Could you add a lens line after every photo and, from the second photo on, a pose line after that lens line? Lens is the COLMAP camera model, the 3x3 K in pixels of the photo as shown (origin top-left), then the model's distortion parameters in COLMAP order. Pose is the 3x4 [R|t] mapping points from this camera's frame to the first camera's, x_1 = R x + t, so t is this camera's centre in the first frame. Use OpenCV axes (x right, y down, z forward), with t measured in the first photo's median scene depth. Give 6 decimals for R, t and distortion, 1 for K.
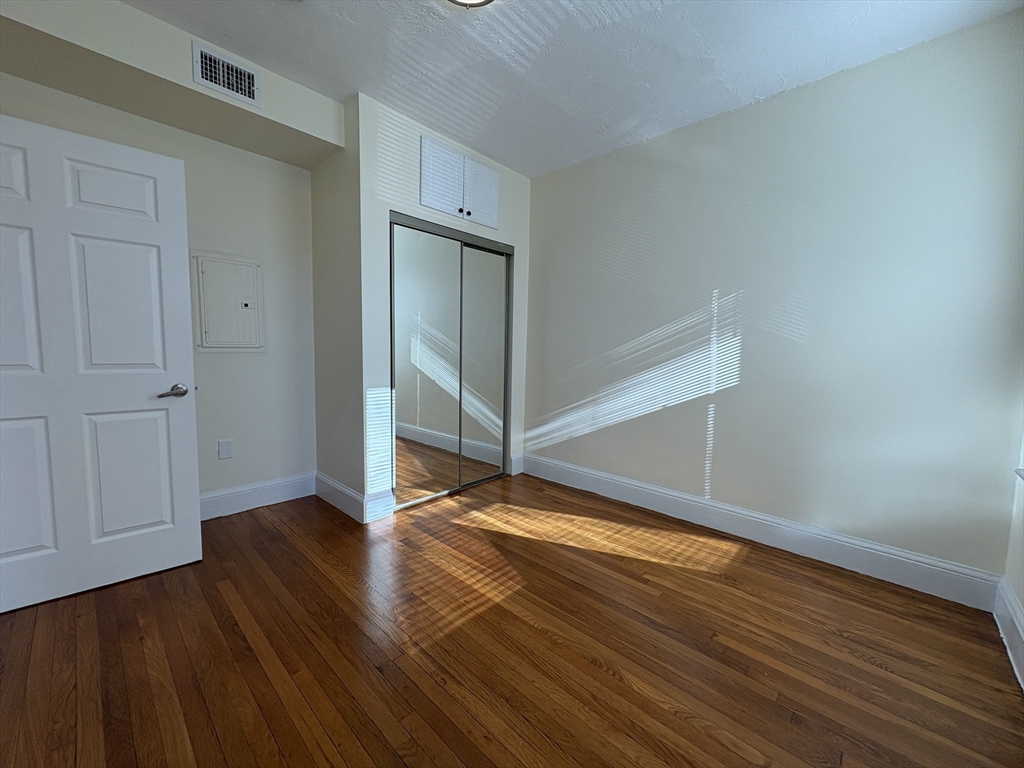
lens RADIAL K [[410.6, 0, 512.0], [0, 410.6, 384.0], [0, 0, 1]] dist [0.000226, 0.000103]
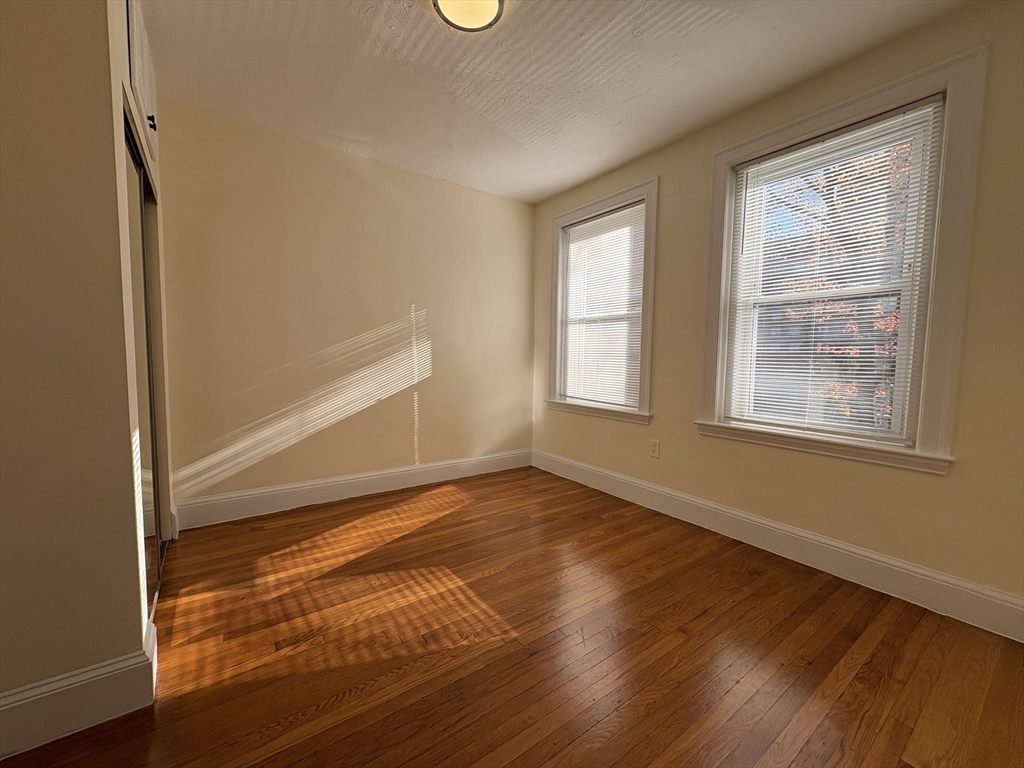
lens RADIAL K [[410.6, 0, 512.0], [0, 410.6, 384.0], [0, 0, 1]] dist [0.000226, 0.000103]
pose [[0.179637, -0.083880, 0.980150, -0.736632], [0.074907, 0.994632, 0.071391, -0.046439], [-0.980877, 0.060595, 0.184956, 0.454374]]
